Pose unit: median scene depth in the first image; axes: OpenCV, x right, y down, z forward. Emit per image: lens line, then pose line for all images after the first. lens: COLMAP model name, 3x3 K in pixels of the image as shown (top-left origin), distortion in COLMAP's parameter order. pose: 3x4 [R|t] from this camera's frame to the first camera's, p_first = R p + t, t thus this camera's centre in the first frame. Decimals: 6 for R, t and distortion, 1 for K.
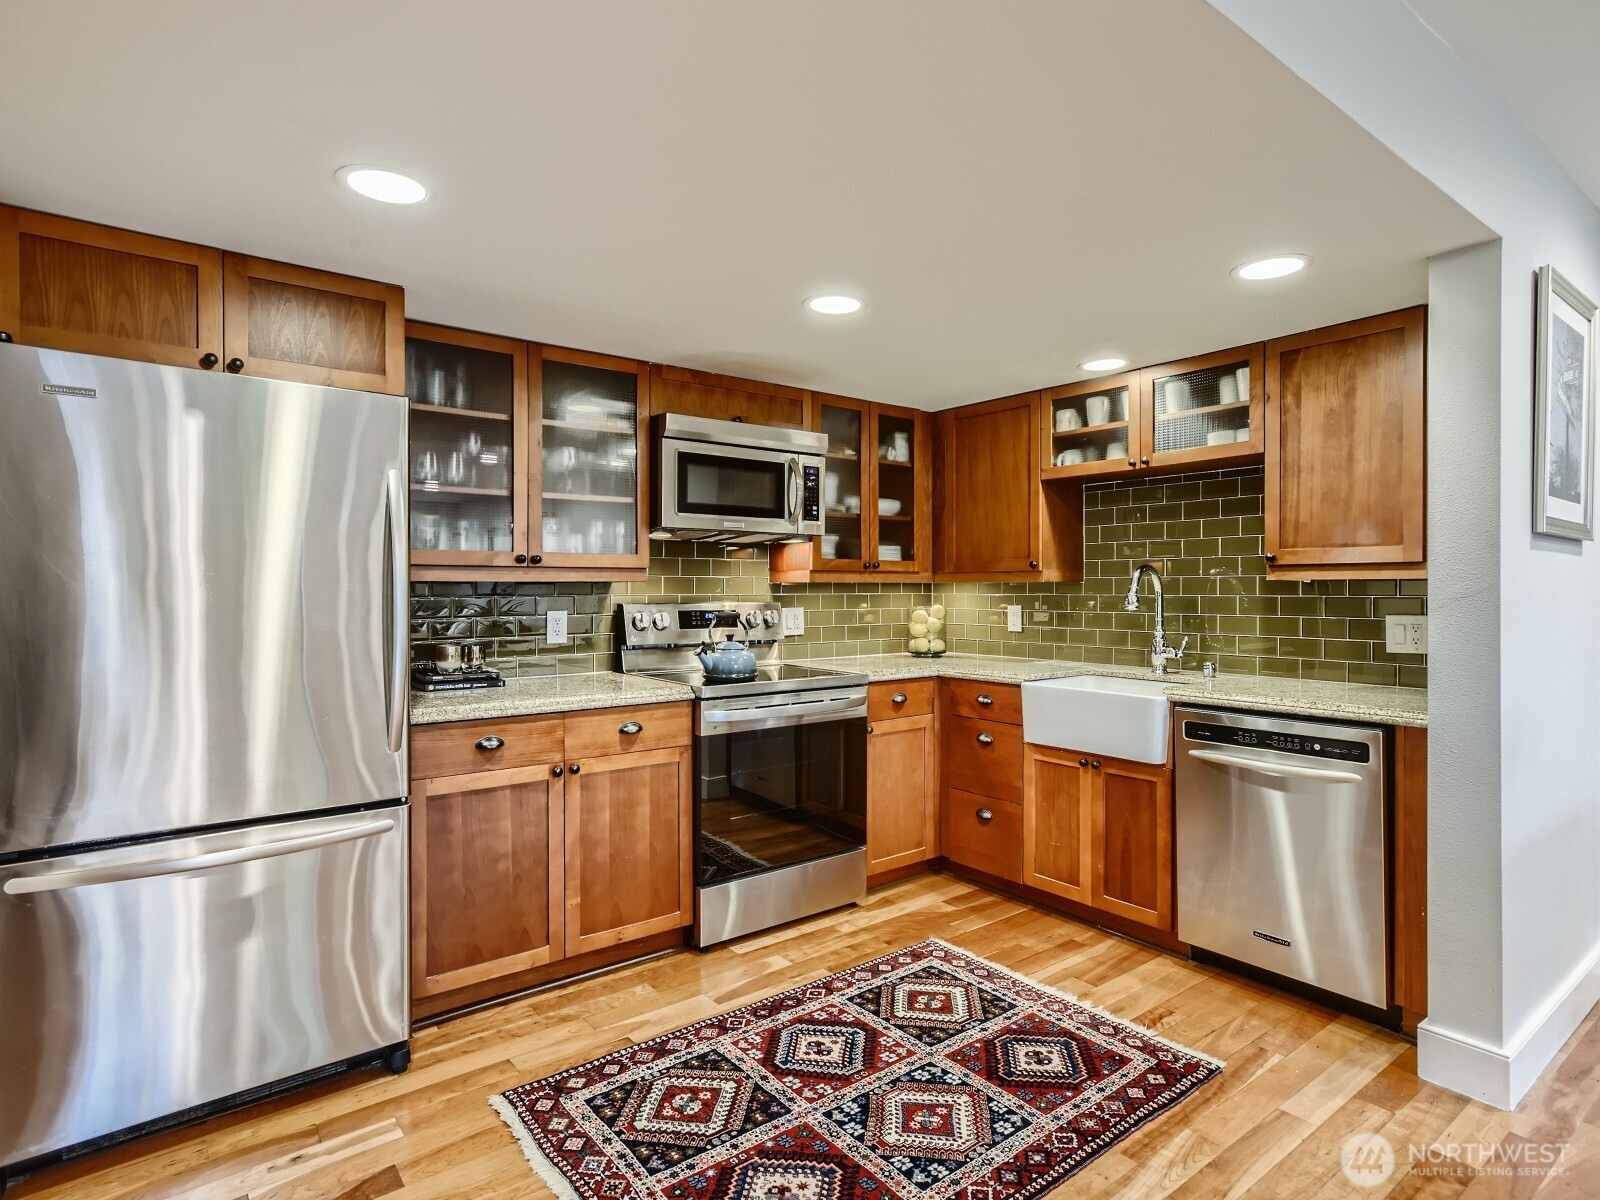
lens RADIAL K [[858.0, 0, 797.7], [0, 858.0, 592.9], [0, 0, 1]] dist [-0.005923, 0.006716]
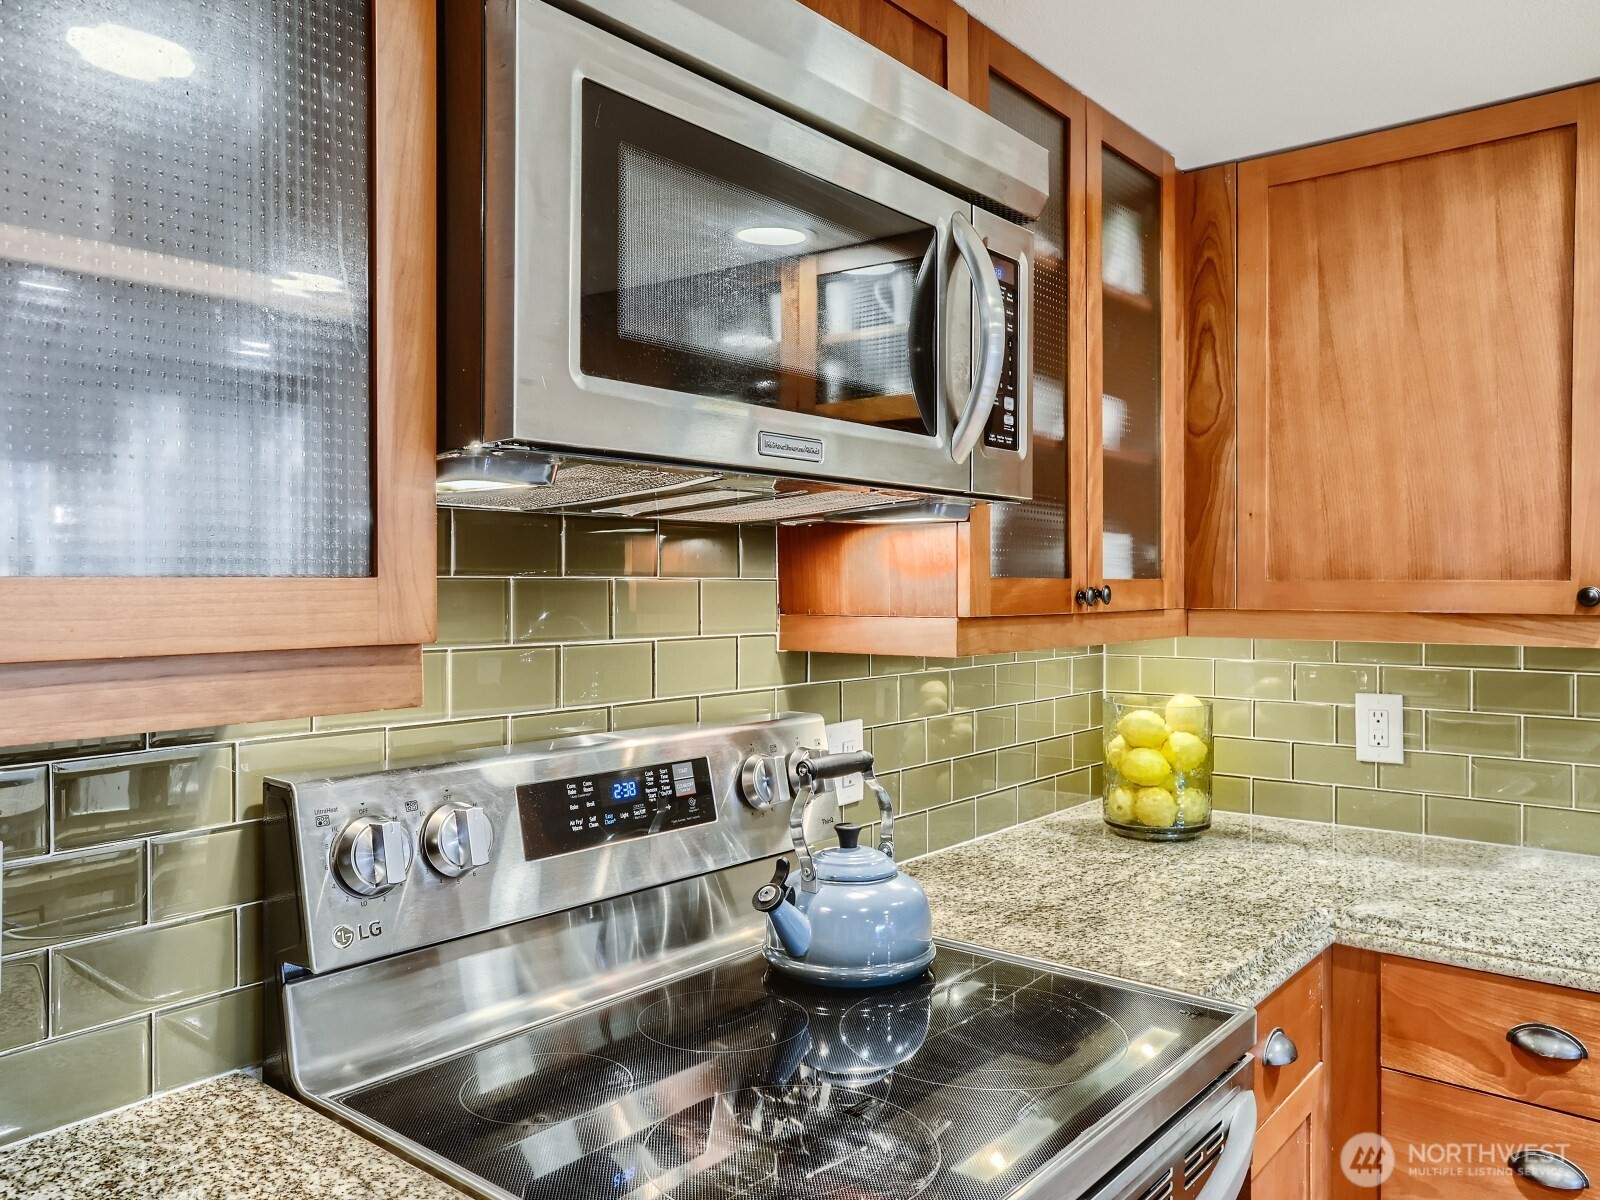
lens RADIAL K [[1185.8, 0, 791.0], [0, 1185.8, 588.8], [0, 0, 1]] dist [-0.011990, -0.002580]
pose [[0.975648, -0.000455, 0.219341, -0.129985], [0.000184, 0.999999, 0.001254, -0.036243], [-0.219341, -0.001183, 0.975648, 0.602805]]
